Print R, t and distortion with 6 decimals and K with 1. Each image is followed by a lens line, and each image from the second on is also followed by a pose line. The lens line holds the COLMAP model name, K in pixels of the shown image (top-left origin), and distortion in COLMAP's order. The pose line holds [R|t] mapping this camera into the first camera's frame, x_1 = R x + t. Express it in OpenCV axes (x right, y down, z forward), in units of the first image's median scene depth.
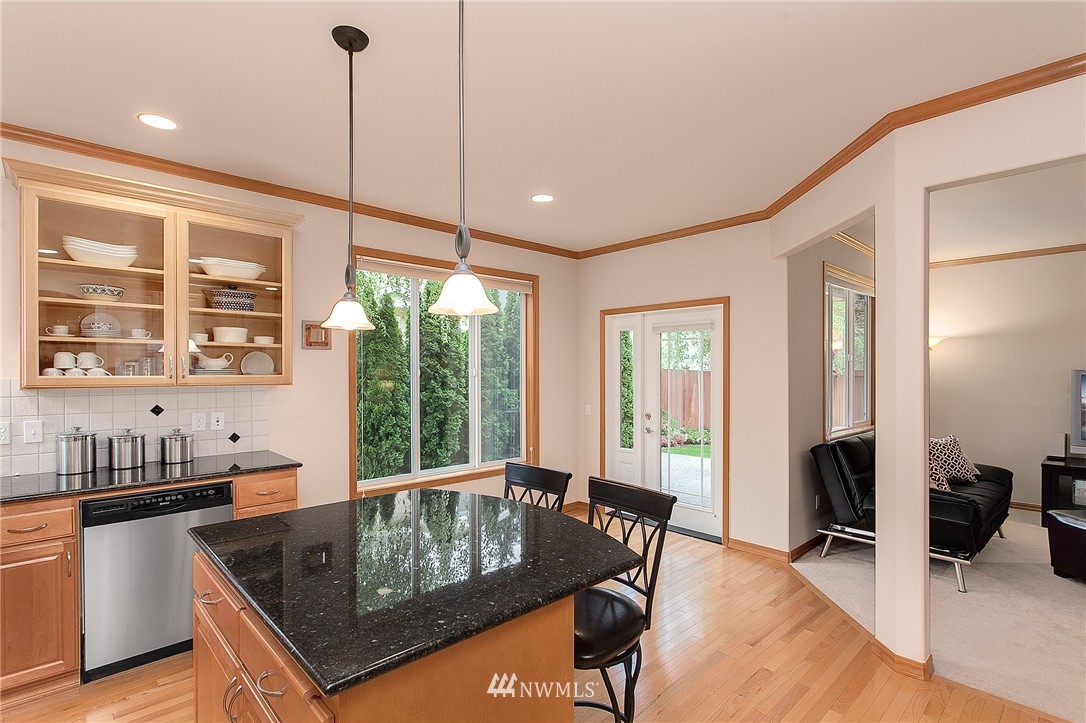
lens RADIAL K [[523.4, 0, 547.9], [0, 523.4, 369.1], [0, 0, 1]] dist [-0.001642, 0.000019]
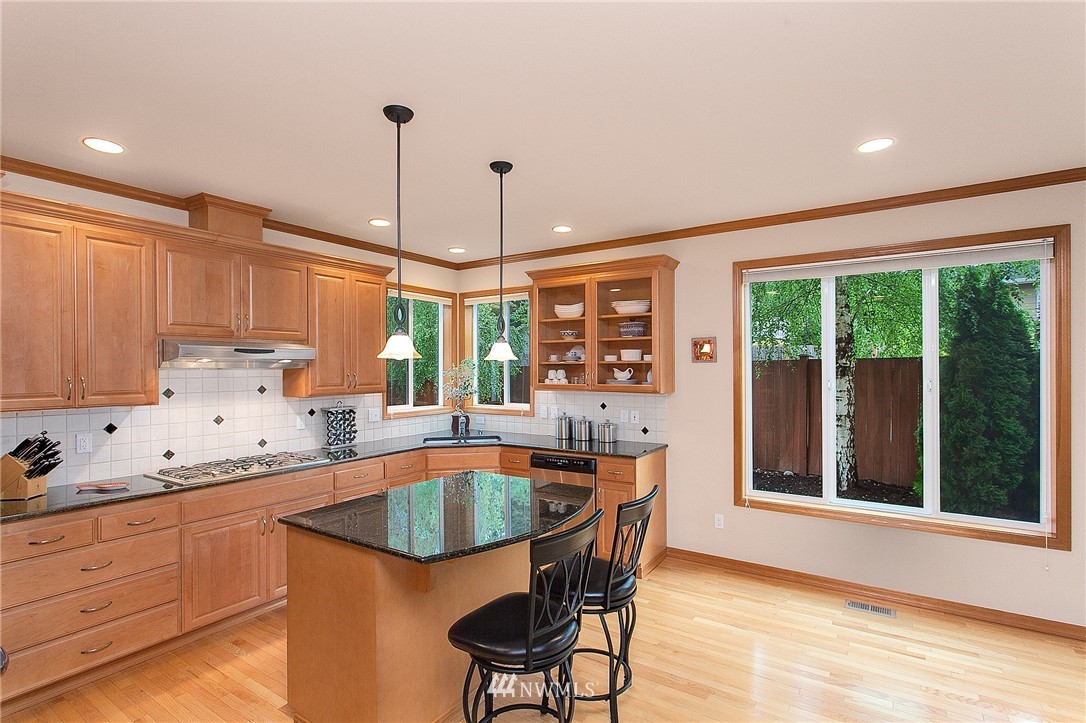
lens RADIAL K [[523.4, 0, 549.2], [0, 523.4, 365.5], [0, 0, 1]] dist [-0.001642, 0.000019]
pose [[0.235429, -0.006578, -0.971869, 0.722421], [0.006772, 0.999964, -0.005128, -0.034156], [0.971868, -0.005375, 0.235465, 0.502799]]
